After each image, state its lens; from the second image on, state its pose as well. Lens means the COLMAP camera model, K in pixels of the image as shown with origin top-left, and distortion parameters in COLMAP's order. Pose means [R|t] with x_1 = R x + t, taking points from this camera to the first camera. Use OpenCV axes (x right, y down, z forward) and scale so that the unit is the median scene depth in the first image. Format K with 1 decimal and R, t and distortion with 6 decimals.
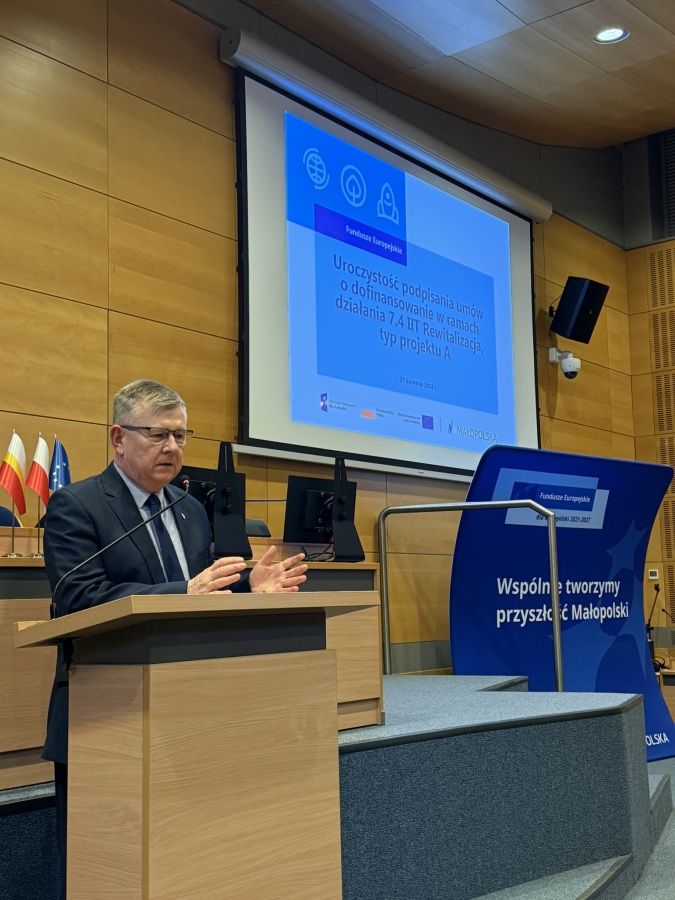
lens RADIAL K [[1094.8, 0, 344.5], [0, 1094.8, 451.3], [0, 0, 1]] dist [0.205646, -0.483706]
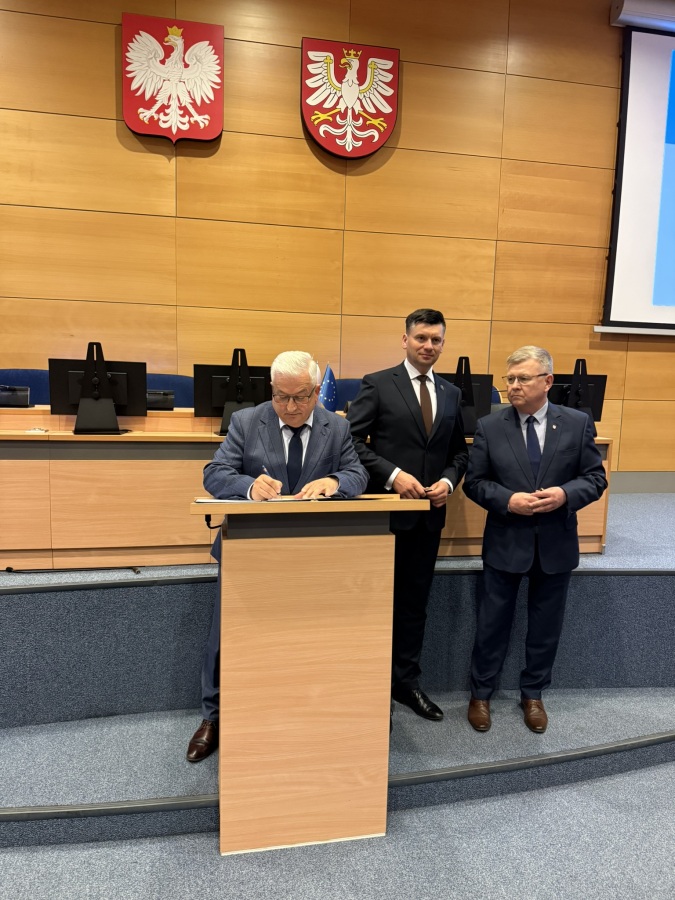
lens RADIAL K [[637.0, 0, 338.2], [0, 637.0, 451.8], [0, 0, 1]] dist [0.003789, -0.006441]
pose [[0.759861, 0.113124, -0.640167, 0.176871], [0.043995, 0.973537, 0.224255, -0.044574], [0.648595, -0.198567, 0.734776, 0.144408]]
